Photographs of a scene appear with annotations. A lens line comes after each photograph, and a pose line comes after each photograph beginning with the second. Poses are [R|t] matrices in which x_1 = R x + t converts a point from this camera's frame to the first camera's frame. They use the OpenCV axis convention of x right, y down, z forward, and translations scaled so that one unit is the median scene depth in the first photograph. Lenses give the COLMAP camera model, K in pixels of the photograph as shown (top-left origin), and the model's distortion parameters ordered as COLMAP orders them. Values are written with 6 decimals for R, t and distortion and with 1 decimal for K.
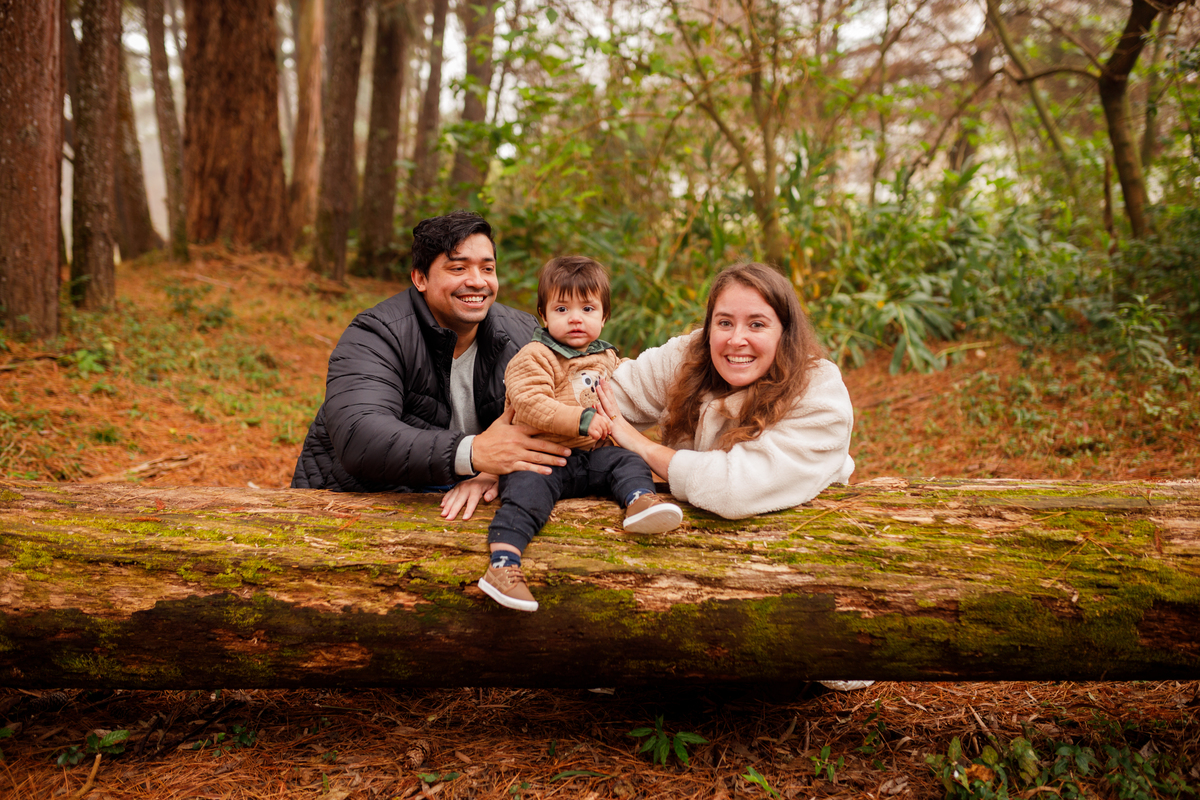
lens RADIAL K [[1124.7, 0, 600.0], [0, 1124.7, 400.0], [0, 0, 1]] dist [-0.063081, 0.092501]
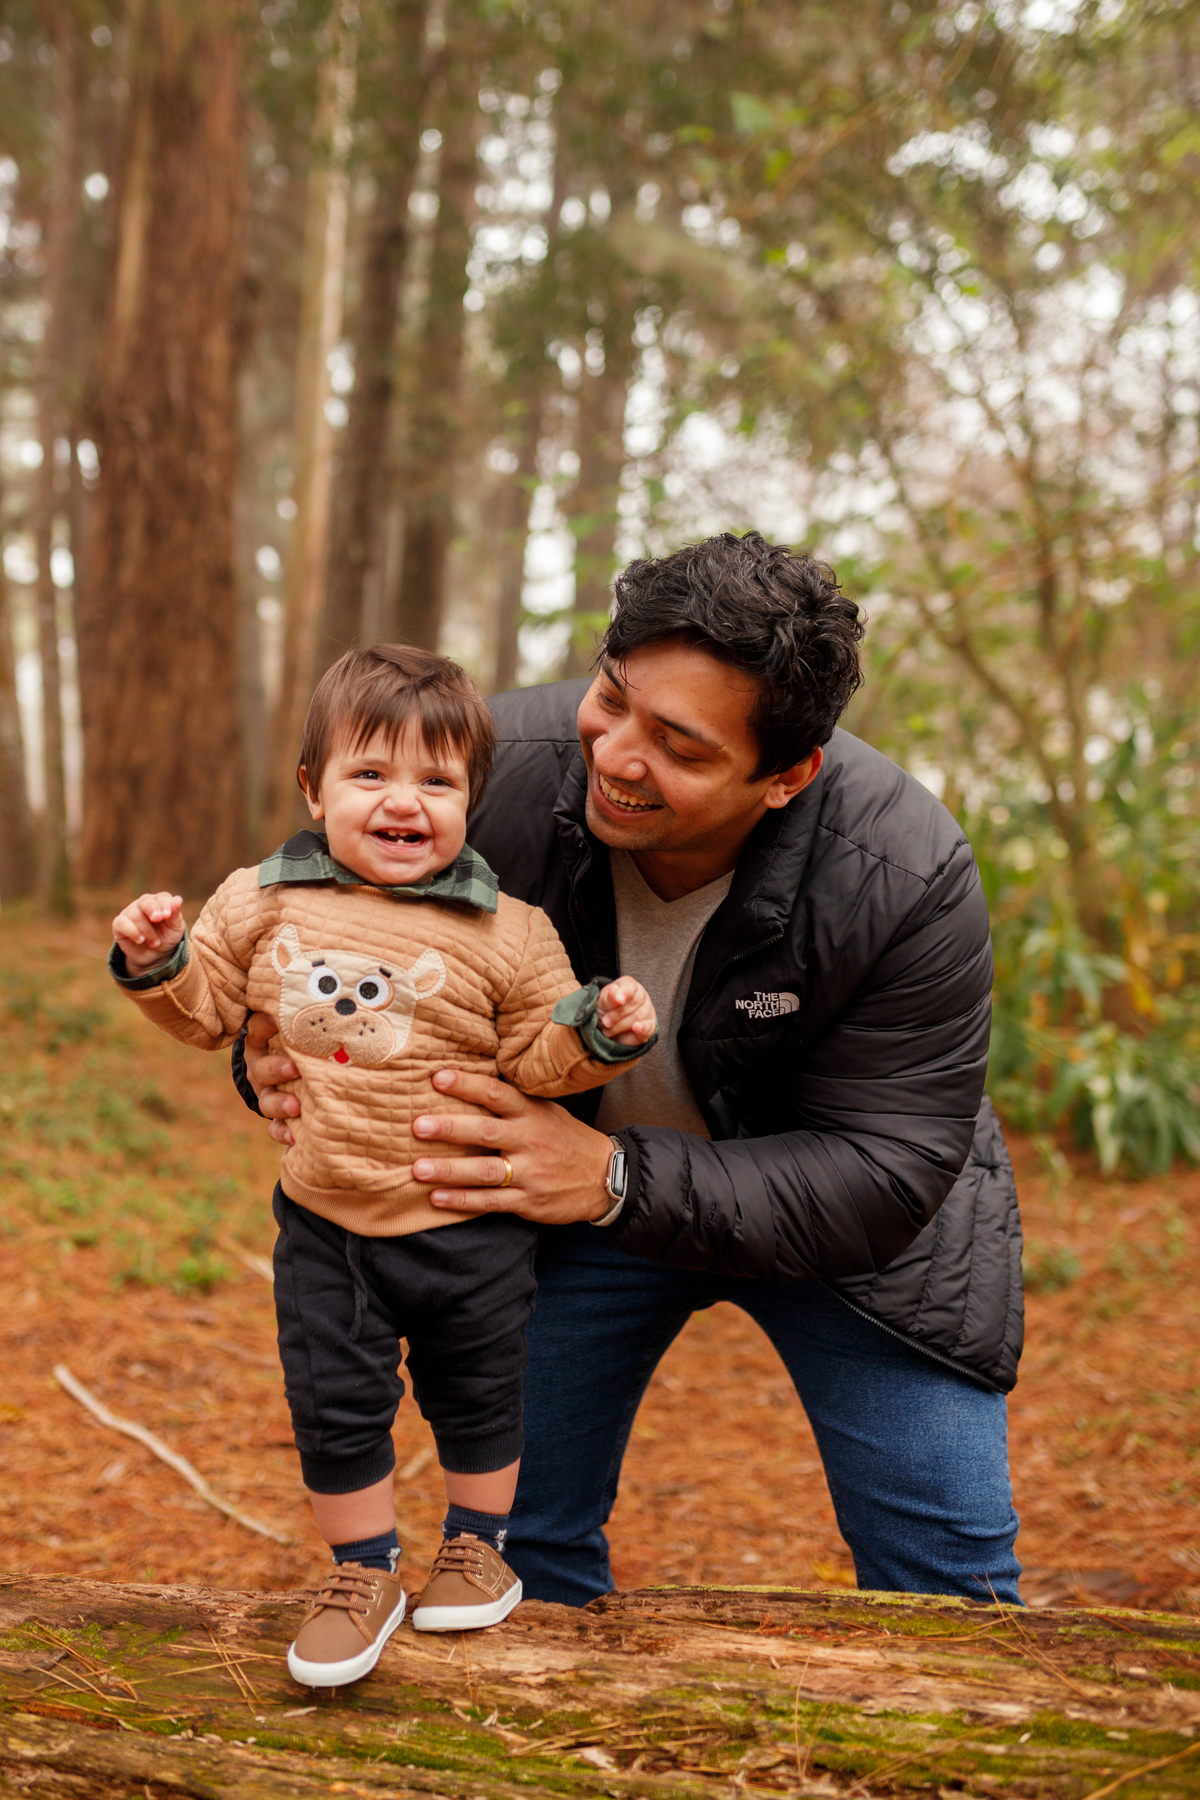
lens RADIAL K [[1726.1, 0, 602.4], [0, 1726.1, 809.3], [0, 0, 1]] dist [-0.054786, 0.070050]
pose [[0.990764, -0.010940, -0.135159, 0.032231], [-0.011627, 0.986215, -0.165062, -0.034856], [0.135102, 0.165109, 0.976978, 0.140538]]
